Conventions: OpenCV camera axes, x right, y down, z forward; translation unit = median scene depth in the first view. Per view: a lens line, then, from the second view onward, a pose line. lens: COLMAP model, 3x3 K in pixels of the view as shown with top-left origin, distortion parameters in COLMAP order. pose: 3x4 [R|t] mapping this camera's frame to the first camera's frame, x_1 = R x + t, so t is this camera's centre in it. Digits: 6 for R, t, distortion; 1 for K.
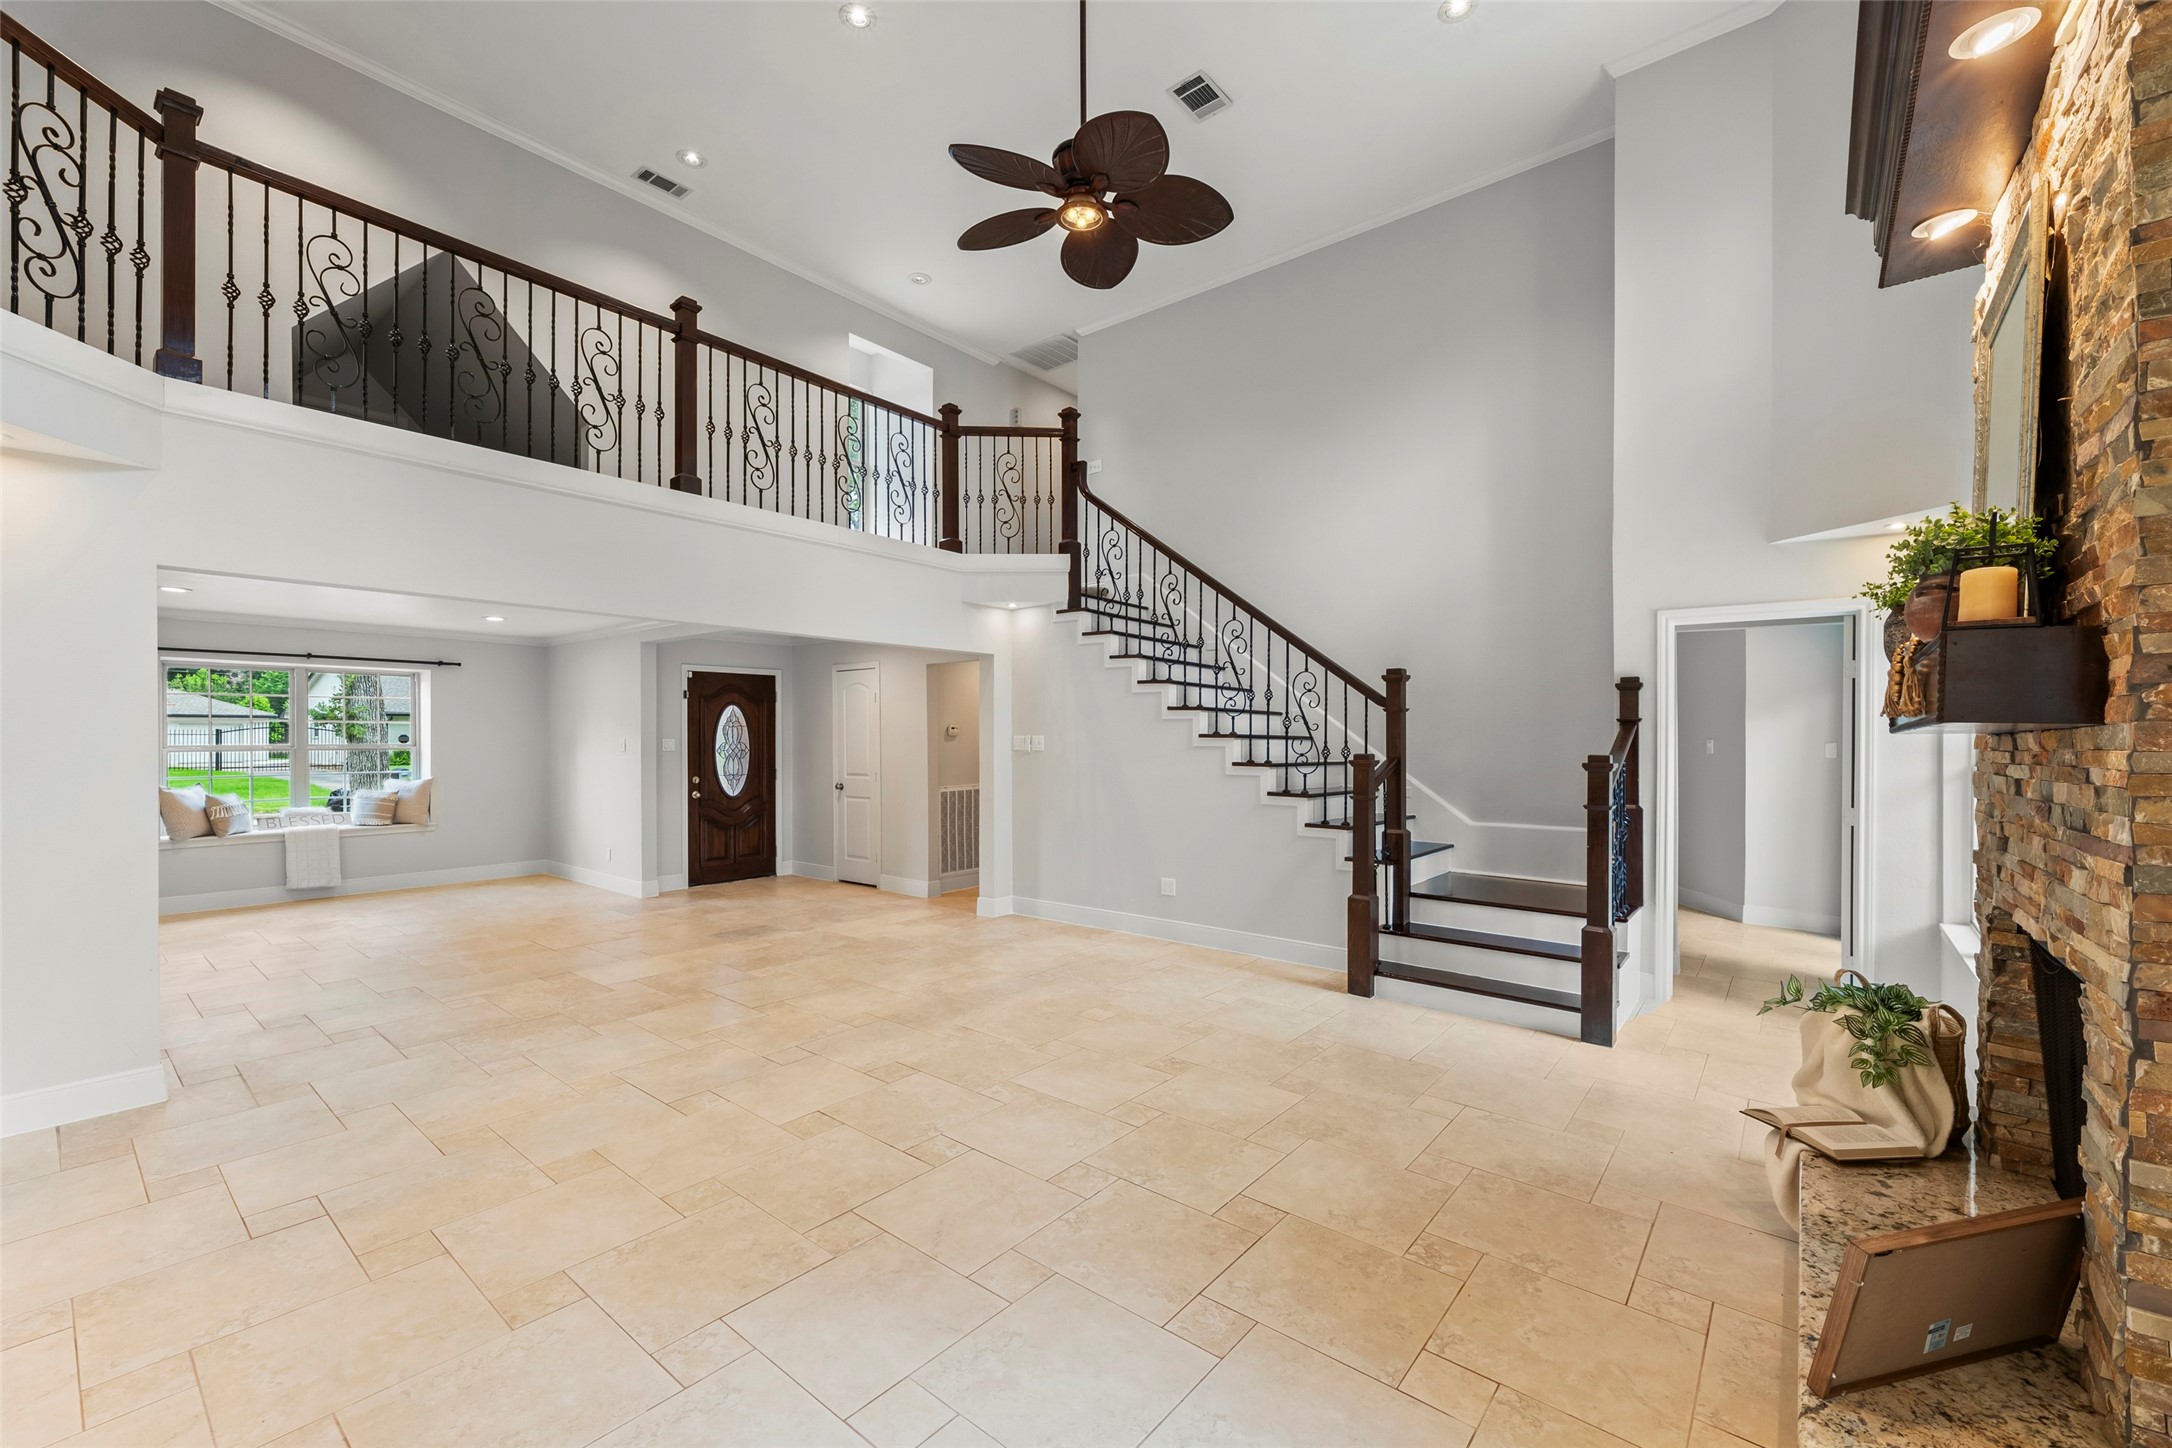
lens RADIAL K [[882.0, 0, 1076.4], [0, 882.0, 736.2], [0, 0, 1]] dist [0.000499, 0.000386]
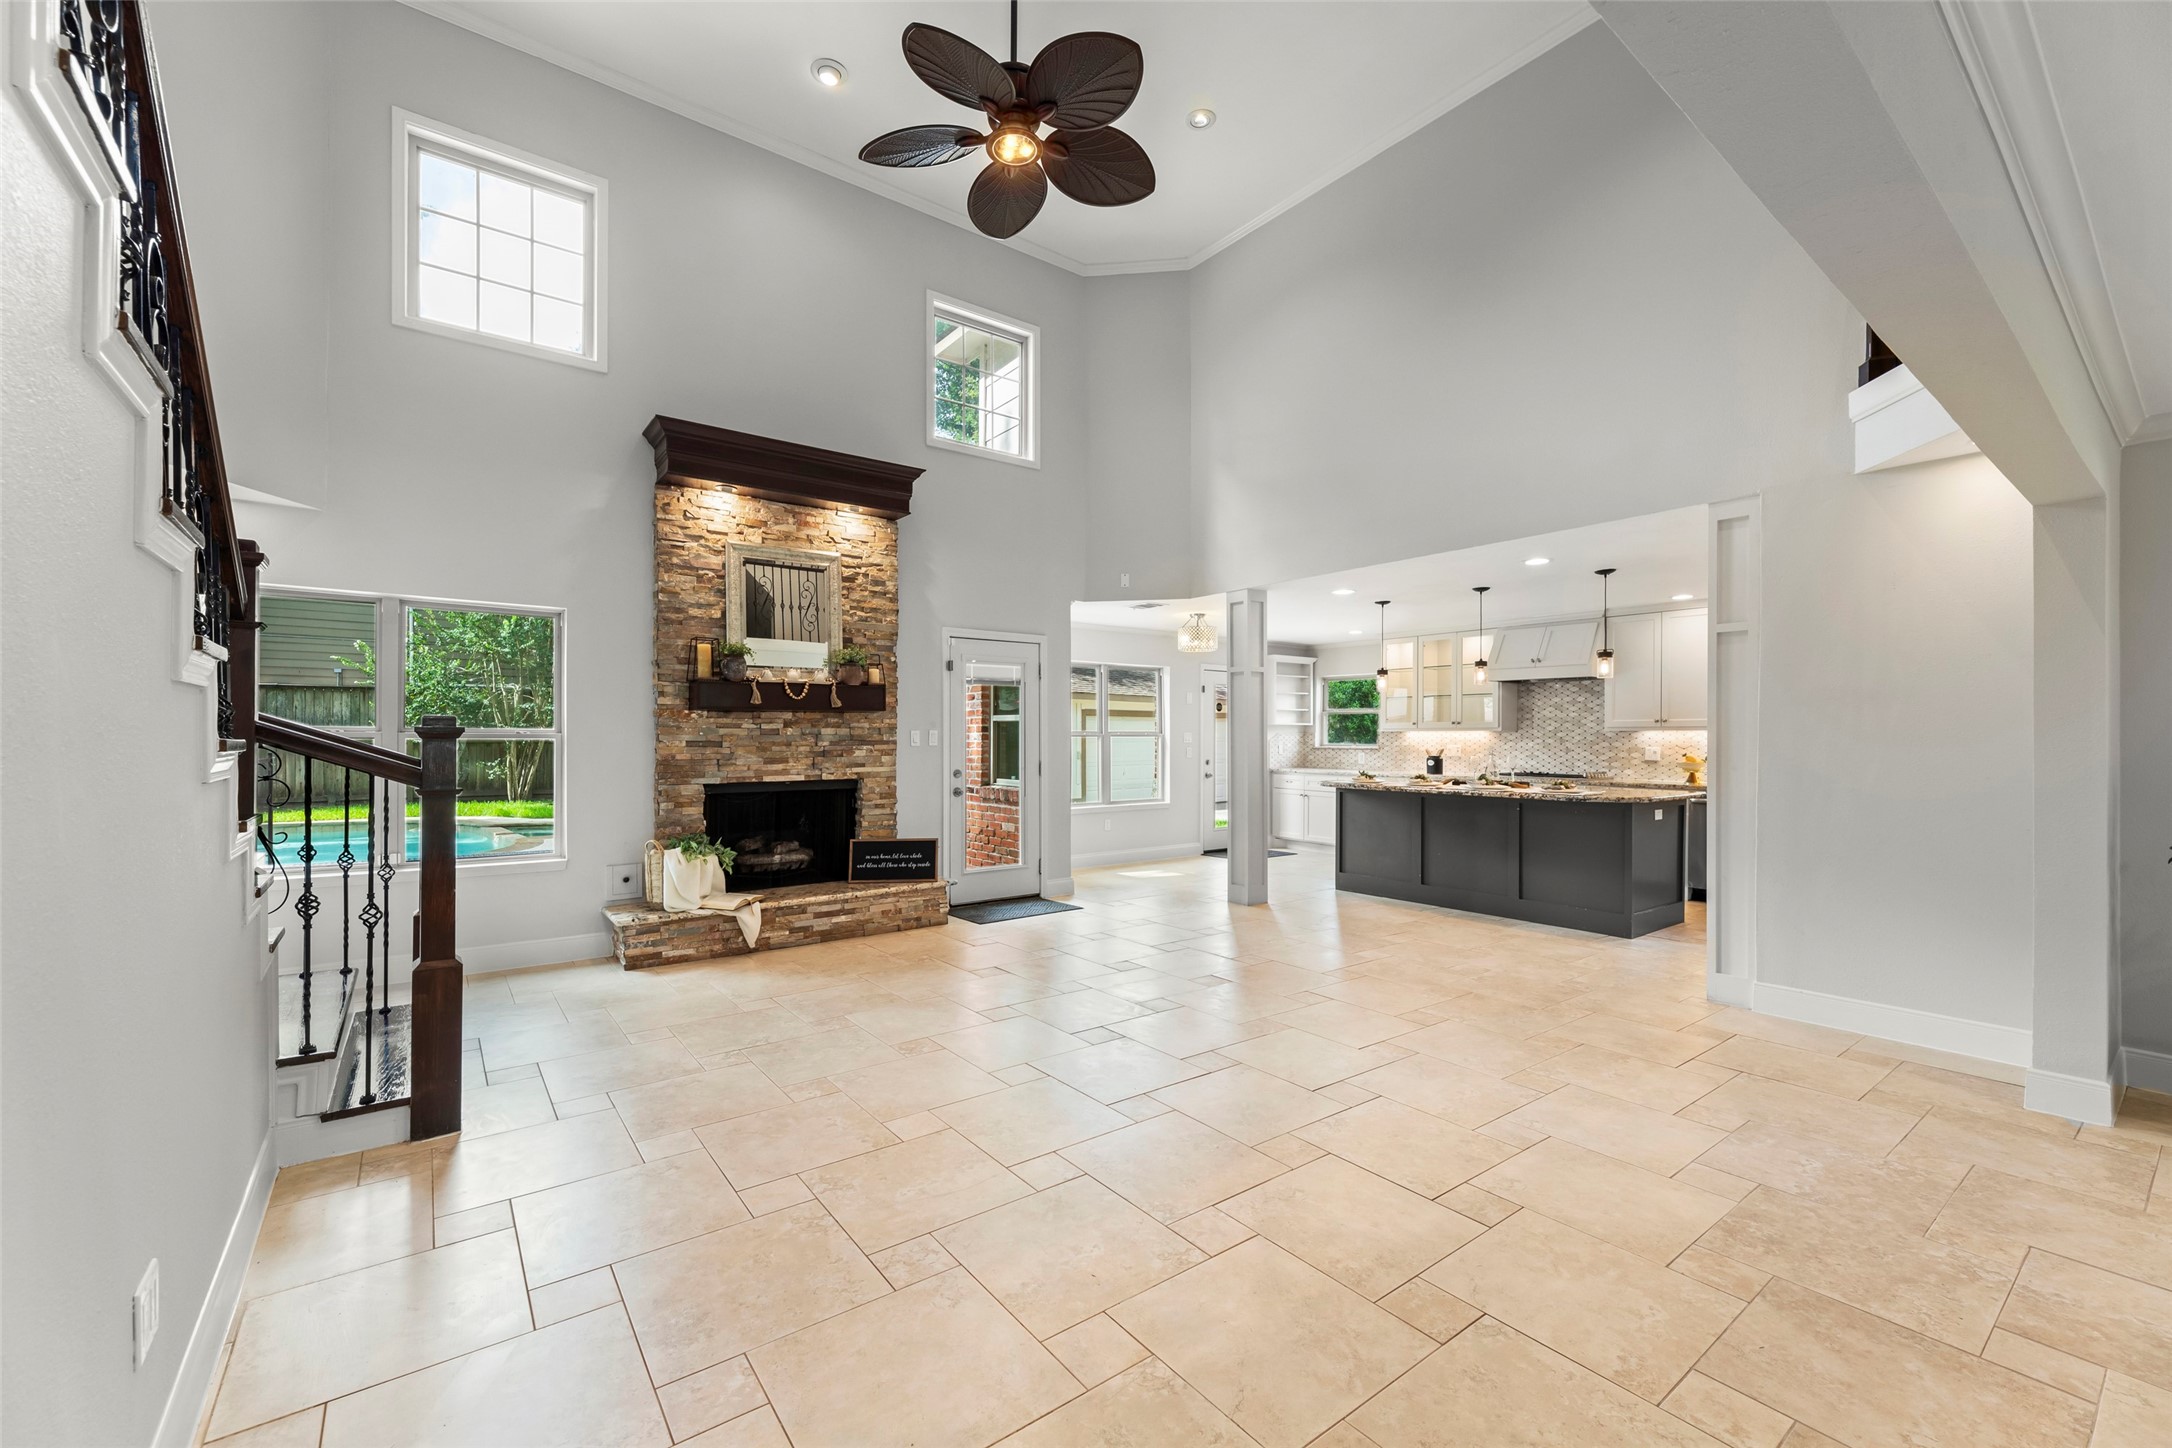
lens RADIAL K [[882.0, 0, 1084.7], [0, 882.0, 736.1], [0, 0, 1]] dist [0.000499, 0.000386]
pose [[-0.973557, -0.005090, 0.228387, -0.200481], [-0.006514, 0.999964, -0.005482, 0.031476], [-0.228351, -0.006824, -0.973555, 1.342357]]
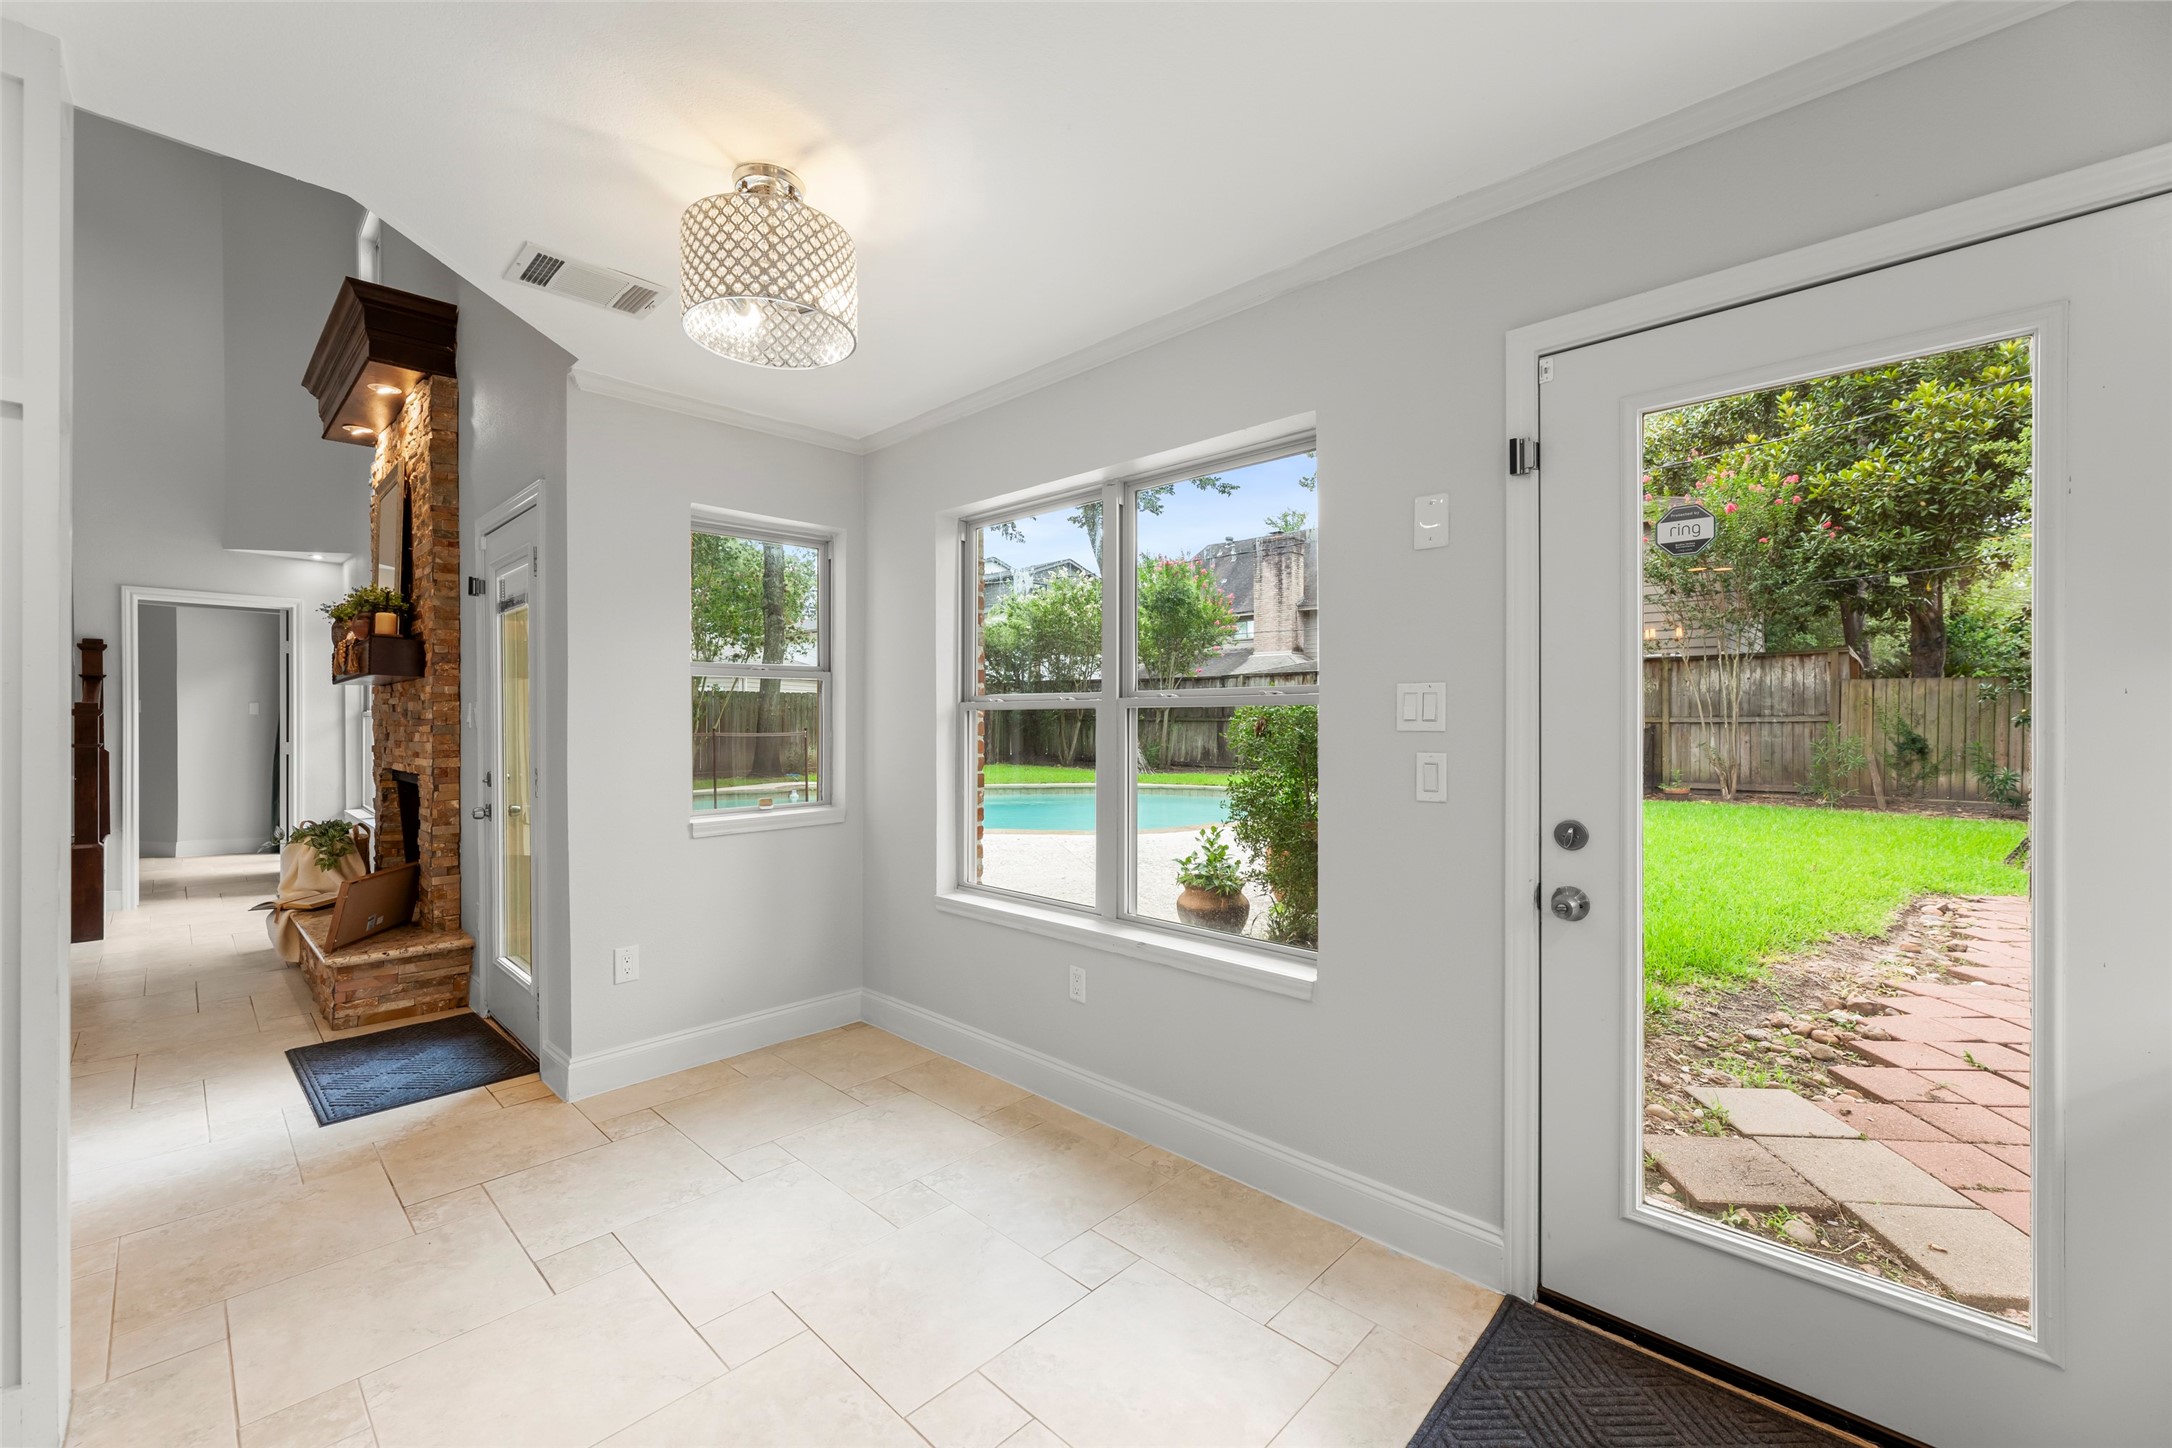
lens RADIAL K [[882.0, 0, 1072.9], [0, 882.0, 723.6], [0, 0, 1]] dist [0.000499, 0.000386]
pose [[0.078495, -0.011342, 0.996850, -0.393875], [-0.001456, 0.999933, 0.011491, 0.026880], [-0.996913, -0.002354, 0.078474, -0.341400]]
